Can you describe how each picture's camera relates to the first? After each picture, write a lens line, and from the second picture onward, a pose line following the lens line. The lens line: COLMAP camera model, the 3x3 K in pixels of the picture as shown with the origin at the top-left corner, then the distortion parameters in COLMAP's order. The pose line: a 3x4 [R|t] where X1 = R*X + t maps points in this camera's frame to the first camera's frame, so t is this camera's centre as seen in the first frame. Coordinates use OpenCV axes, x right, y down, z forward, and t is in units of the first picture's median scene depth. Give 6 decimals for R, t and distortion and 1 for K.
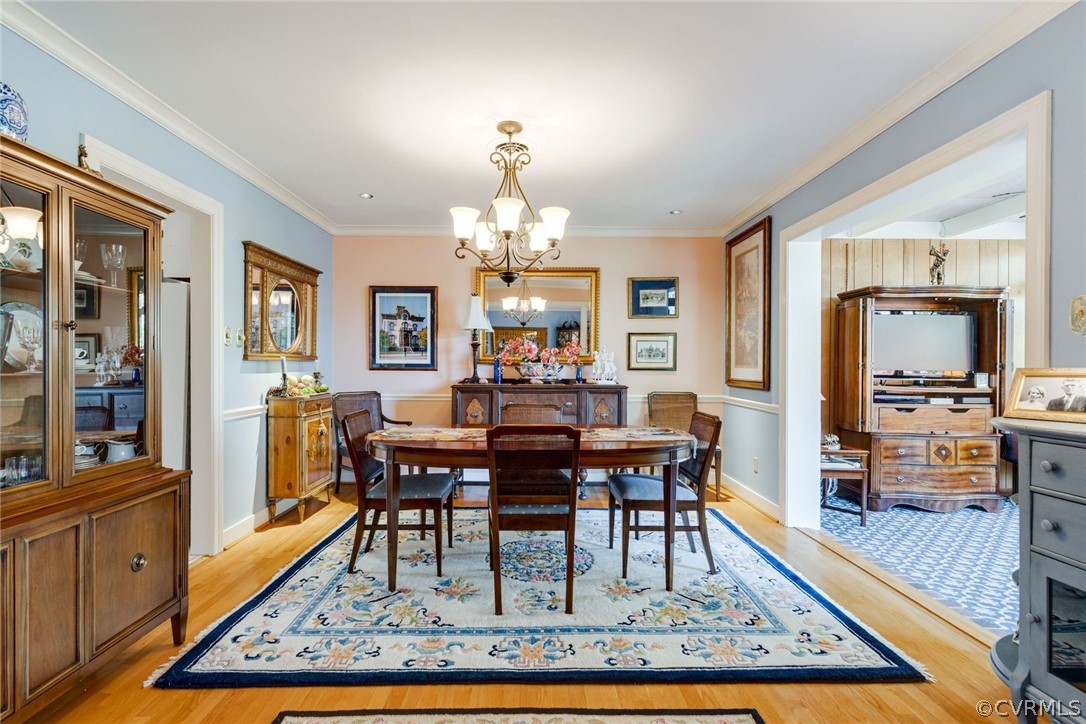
lens RADIAL K [[520.2, 0, 541.8], [0, 520.2, 363.5], [0, 0, 1]] dist [0.010176, 0.000203]
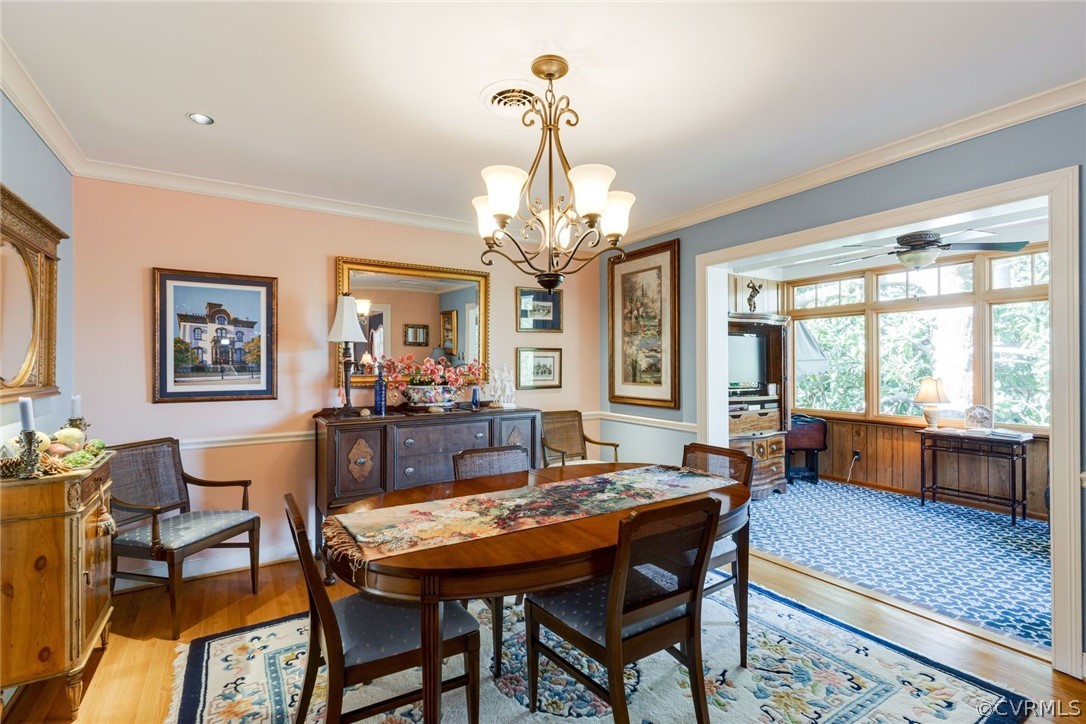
lens RADIAL K [[492.1, 0, 544.1], [0, 492.1, 362.7], [0, 0, 1]] dist [0.012455, -0.001728]
pose [[0.855470, -0.004018, 0.517836, -0.249017], [0.006252, 0.999977, -0.002568, -0.032752], [-0.517814, 0.005434, 0.855476, 0.263992]]
